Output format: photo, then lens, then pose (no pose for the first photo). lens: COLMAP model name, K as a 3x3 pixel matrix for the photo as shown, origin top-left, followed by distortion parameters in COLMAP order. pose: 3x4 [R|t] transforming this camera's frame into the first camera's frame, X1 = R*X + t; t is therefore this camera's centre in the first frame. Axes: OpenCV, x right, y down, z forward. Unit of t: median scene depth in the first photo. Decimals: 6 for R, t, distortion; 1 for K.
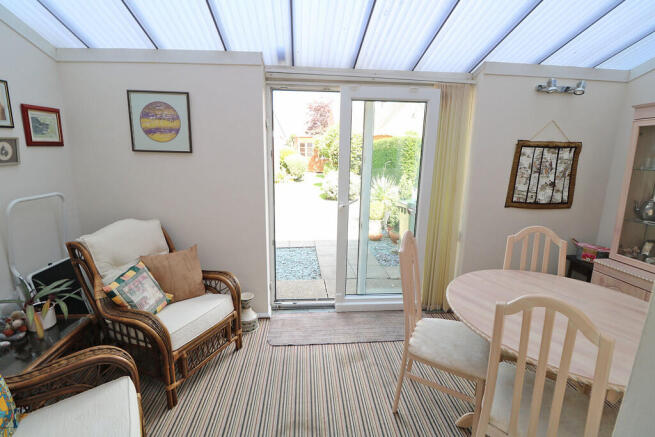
lens RADIAL K [[306.1, 0, 328.4], [0, 306.1, 212.8], [0, 0, 1]] dist [-0.016399, -0.002445]
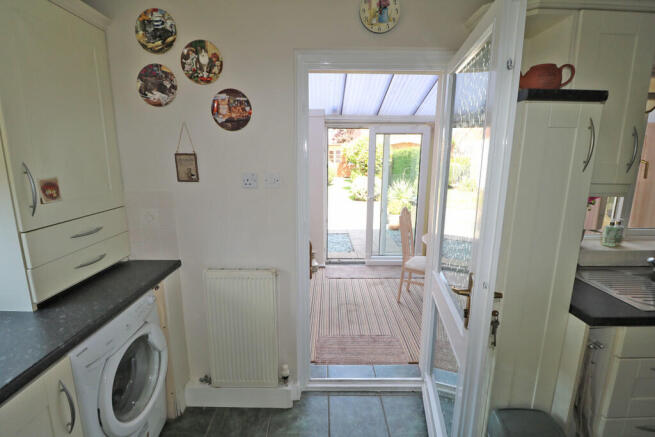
lens RADIAL K [[306.1, 0, 325.7], [0, 306.1, 220.3], [0, 0, 1]] dist [-0.016399, -0.002445]
pose [[0.996066, 0.003325, -0.088555, -0.040430], [-0.002588, 0.999961, 0.008441, 0.074460], [0.088580, -0.008179, 0.996035, -0.581854]]
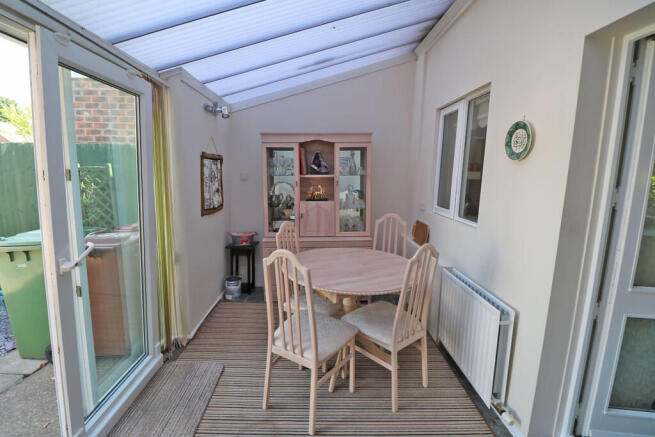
lens RADIAL K [[306.1, 0, 324.5], [0, 306.1, 214.9], [0, 0, 1]] dist [-0.016399, -0.002445]
pose [[0.052344, -0.157194, 0.986180, -0.399973], [0.165175, 0.975294, 0.146692, -0.100066], [-0.984874, 0.155213, 0.077015, 0.478974]]
